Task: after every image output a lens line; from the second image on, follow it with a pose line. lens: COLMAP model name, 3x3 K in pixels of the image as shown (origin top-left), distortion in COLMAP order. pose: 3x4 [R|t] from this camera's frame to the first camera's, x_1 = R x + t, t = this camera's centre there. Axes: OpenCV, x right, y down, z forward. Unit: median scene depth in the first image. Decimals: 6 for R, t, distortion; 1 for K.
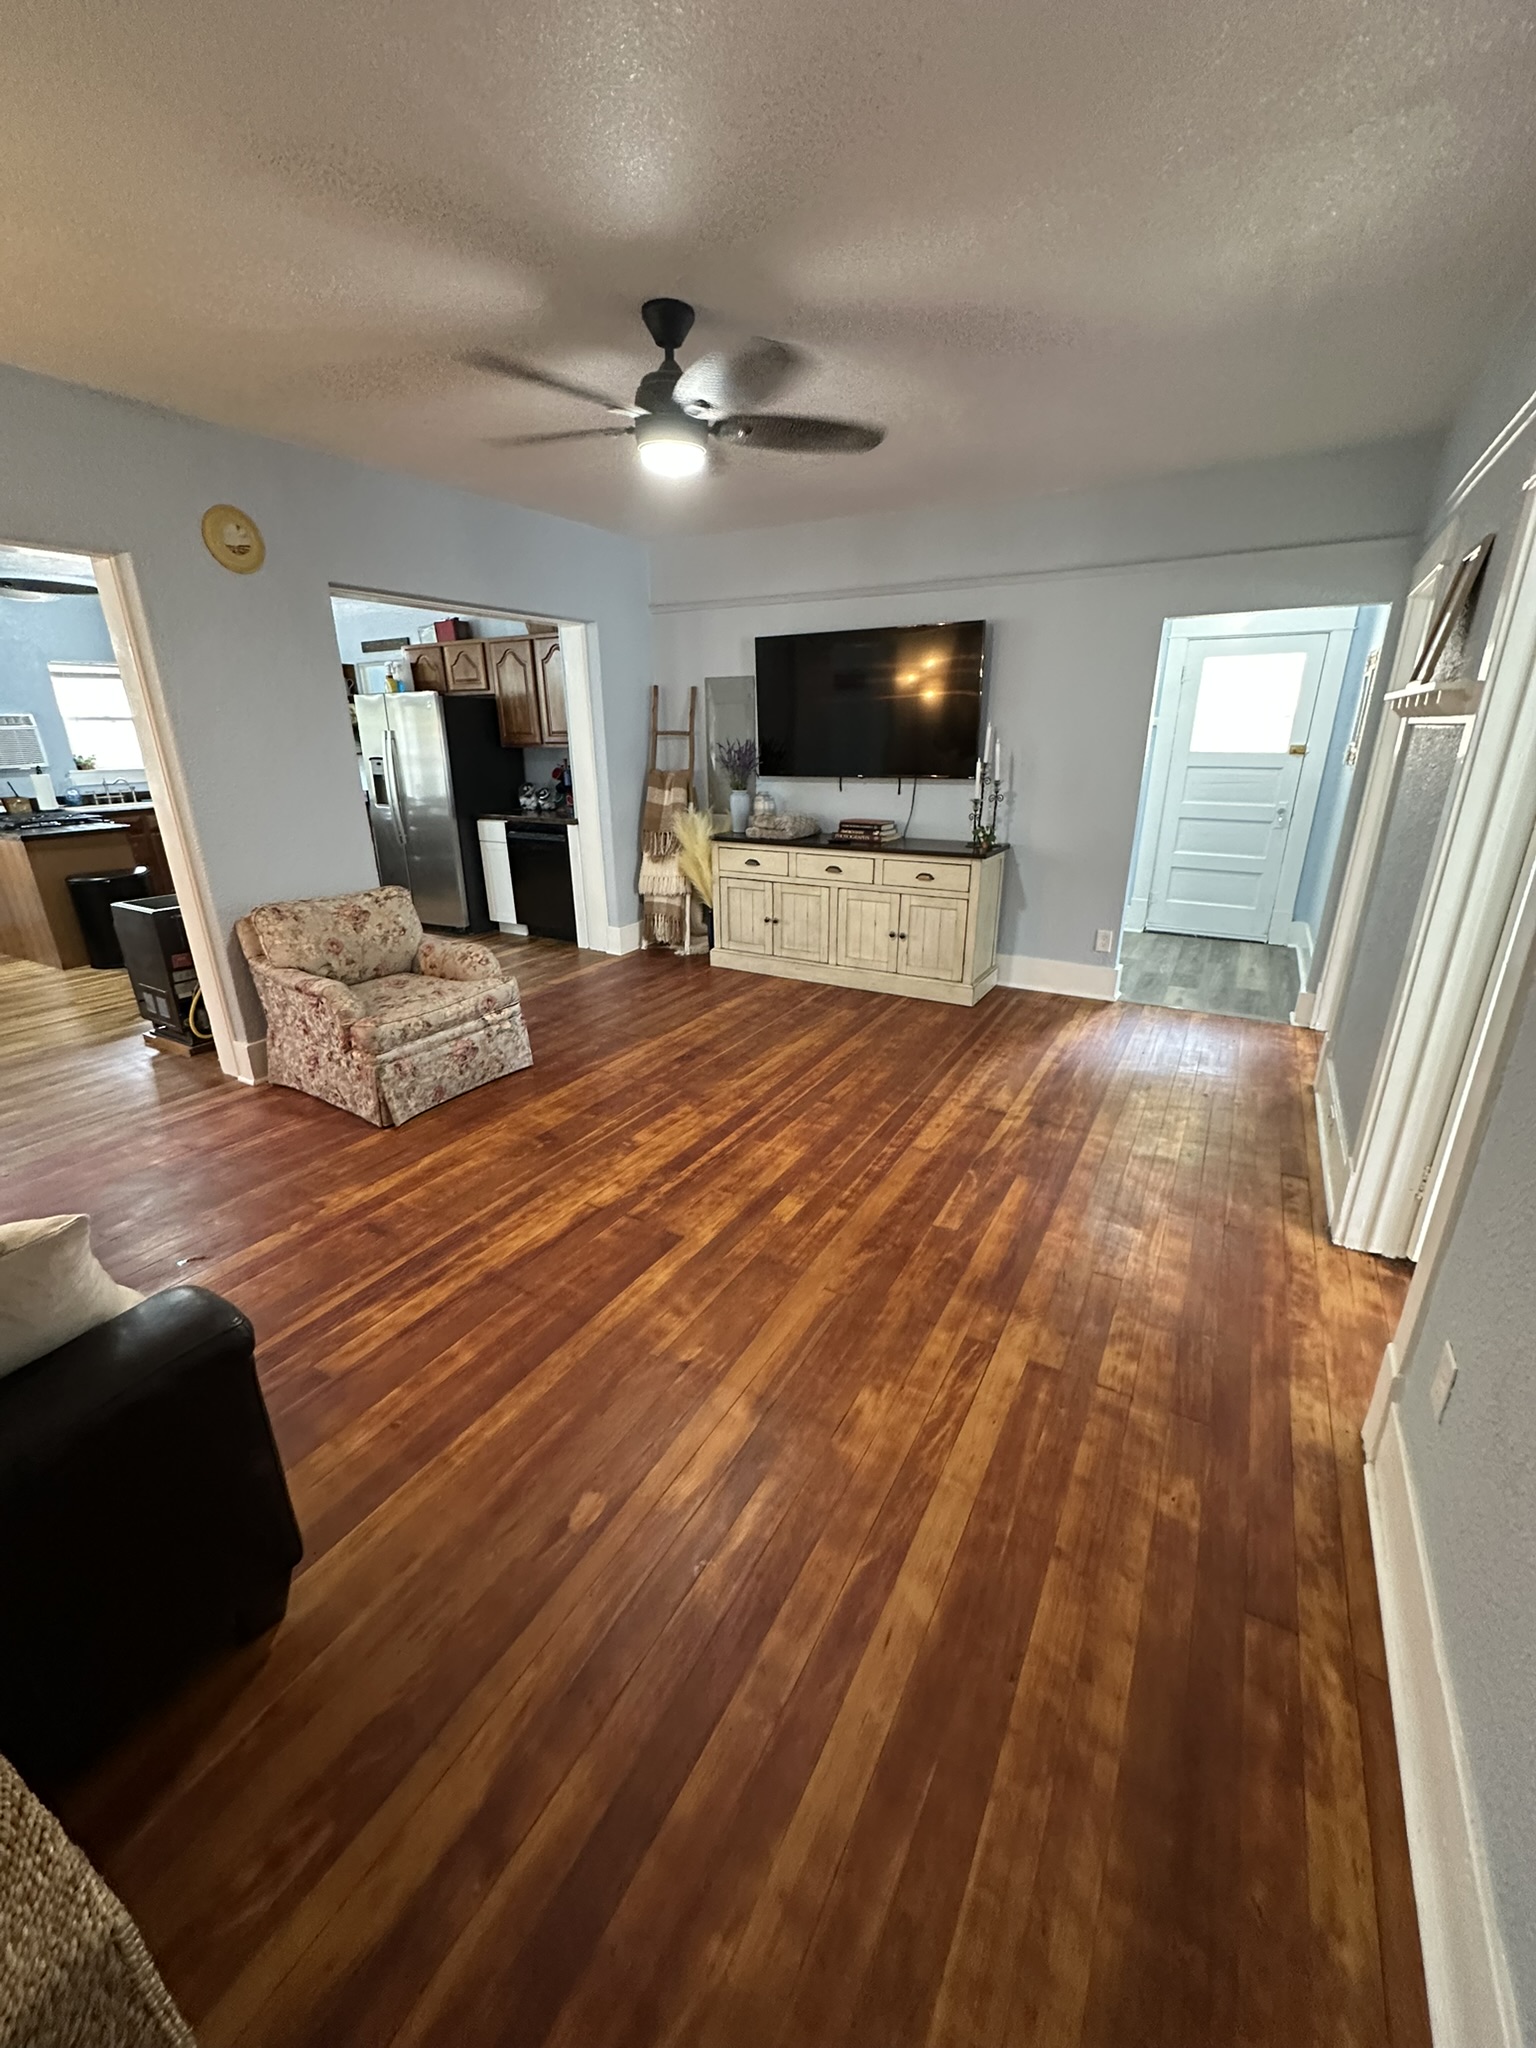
lens RADIAL K [[809.5, 0, 768.0], [0, 809.5, 1024.0], [0, 0, 1]] dist [0.002090, 0.000074]
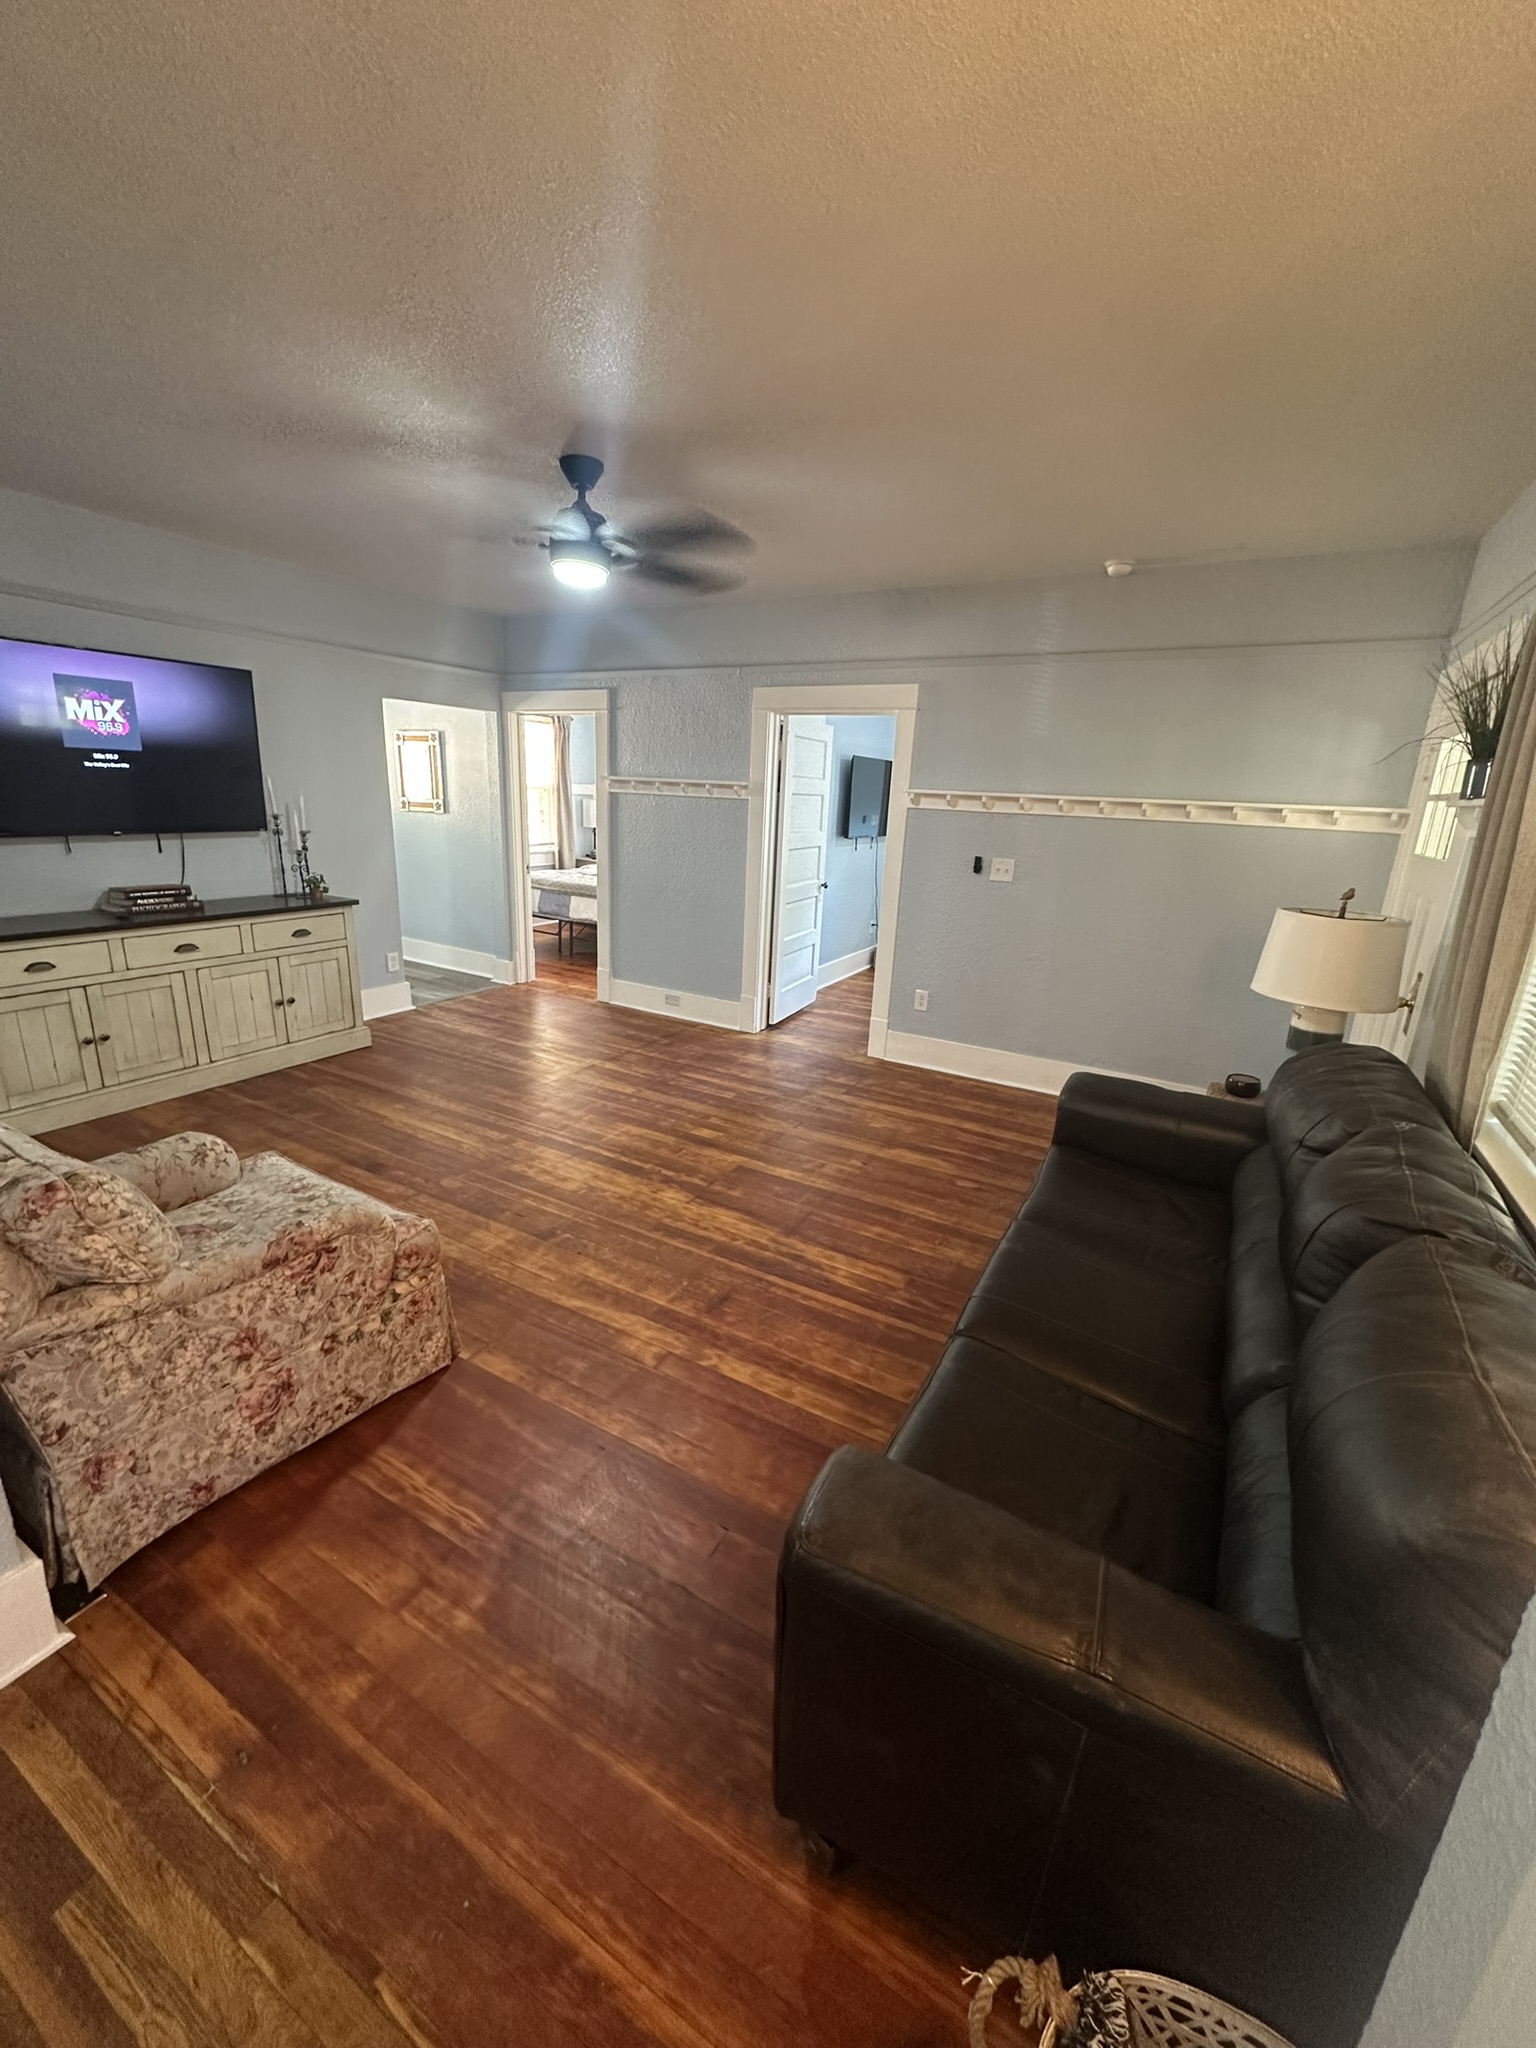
lens RADIAL K [[810.7, 0, 768.0], [0, 810.7, 1024.0], [0, 0, 1]] dist [-0.017013, -0.000021]
pose [[-0.013336, -0.263208, 0.964647, -1.067801], [0.300352, 0.919127, 0.254940, -0.226371], [-0.953735, 0.293133, 0.066798, 0.627002]]
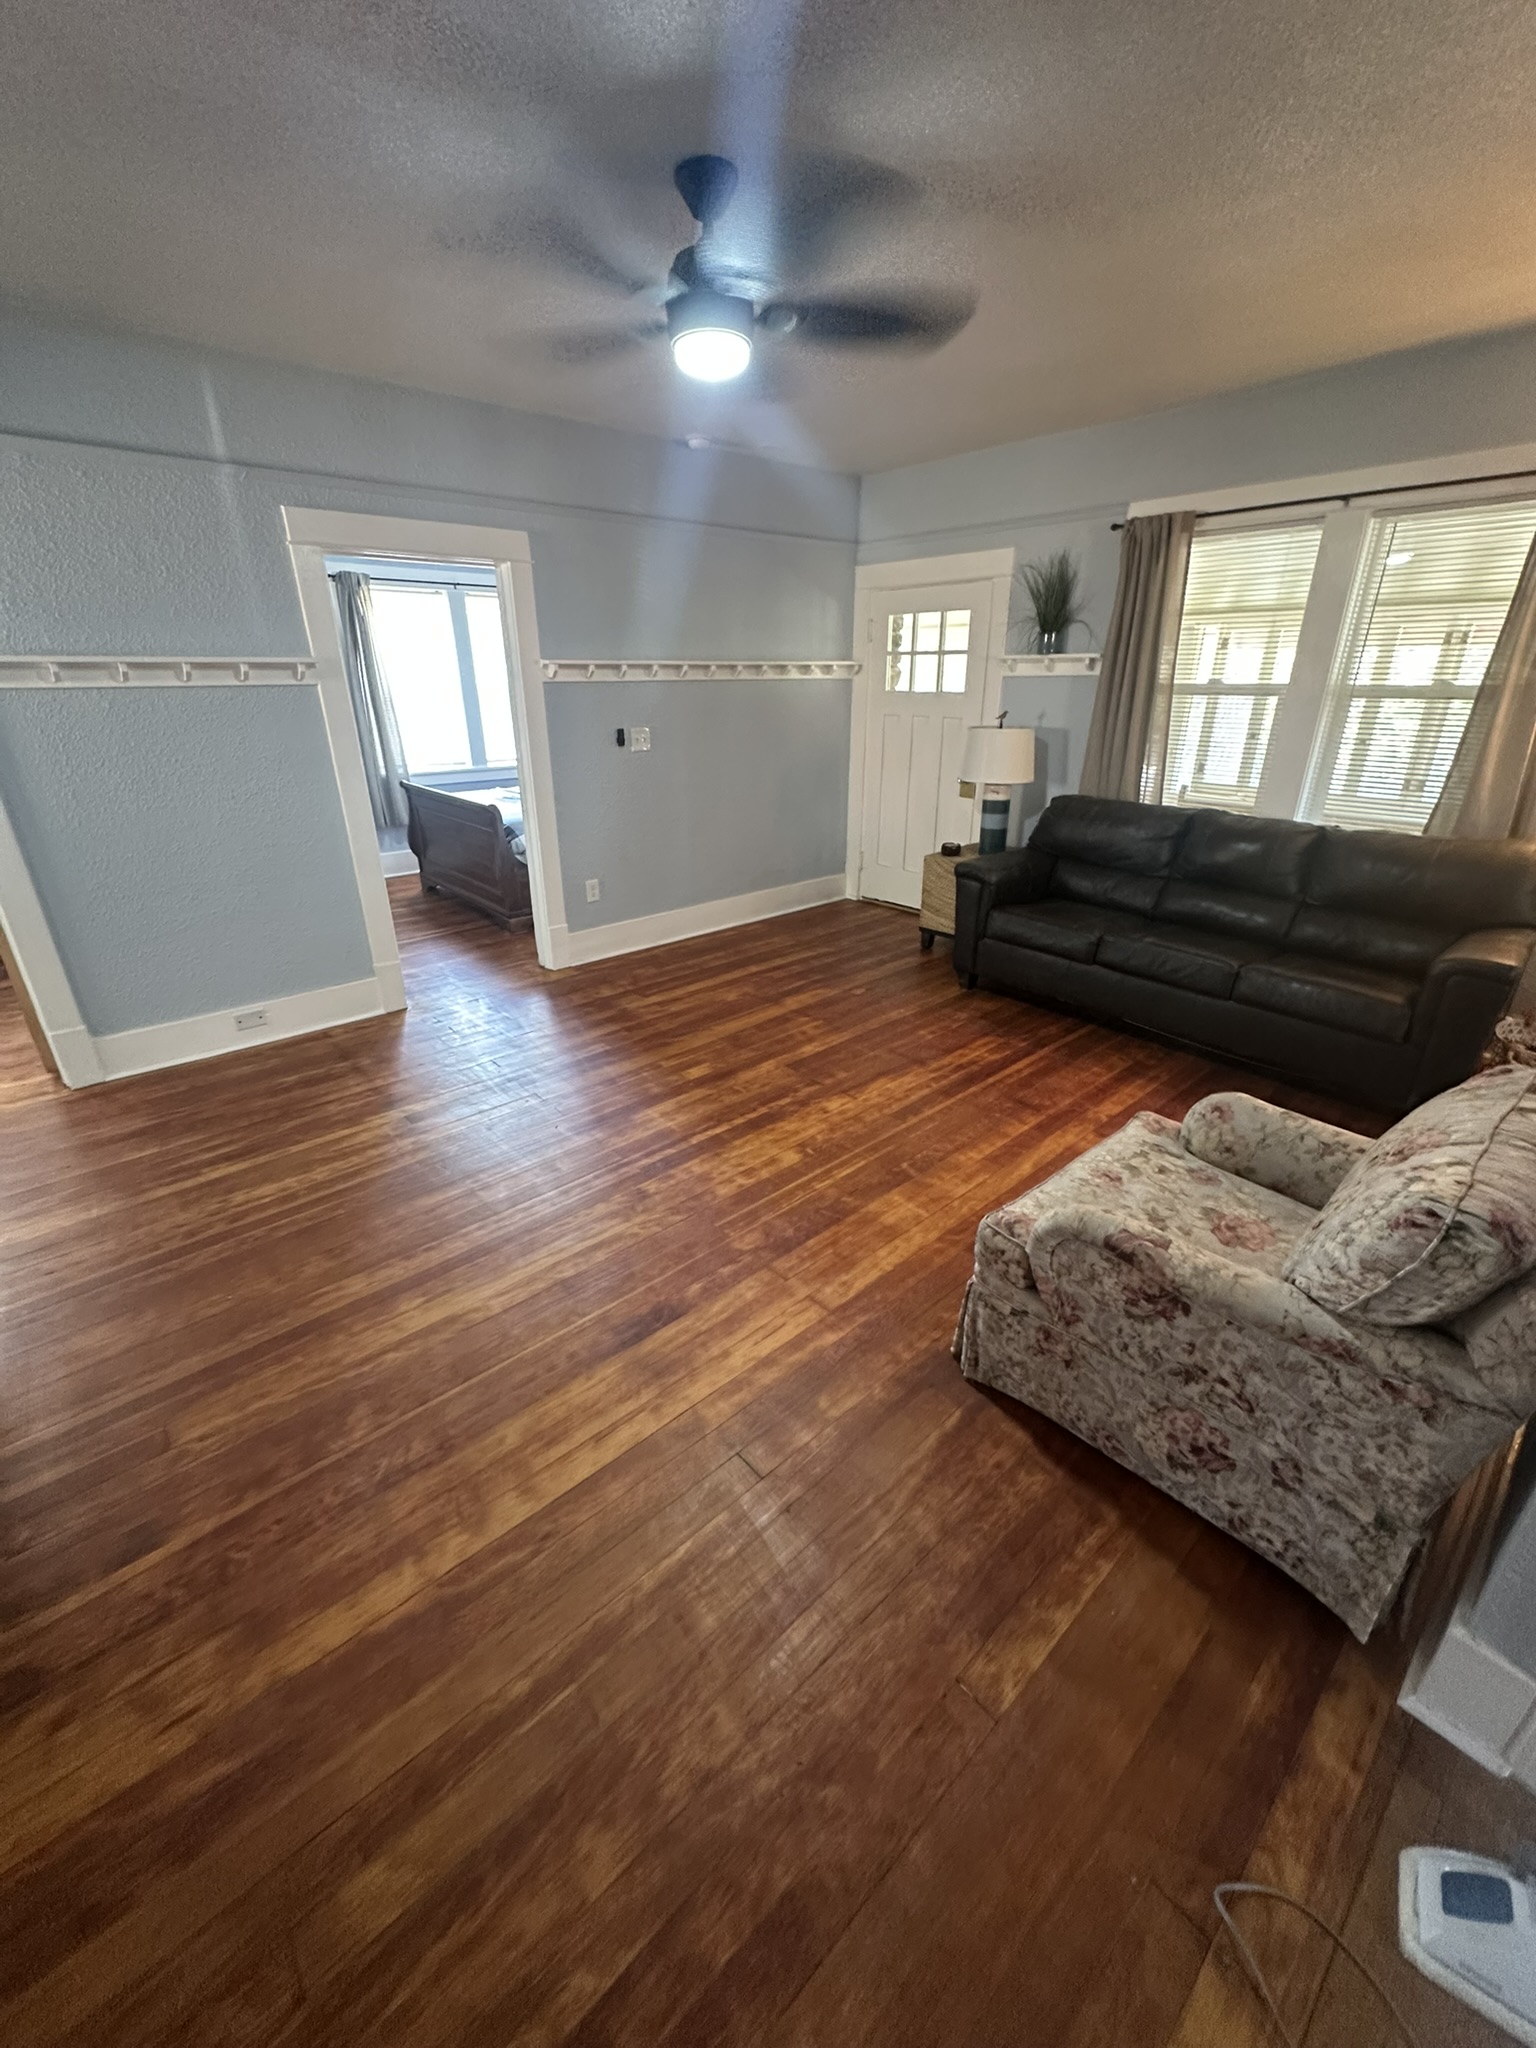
lens RADIAL K [[815.3, 0, 769.2], [0, 815.3, 1022.0], [0, 0, 1]] dist [-0.001725, 0.000162]
pose [[-0.948971, -0.111726, 0.294908, -0.372143], [0.120492, 0.735741, 0.666459, -0.551860], [-0.291436, 0.667984, -0.684735, 1.491423]]
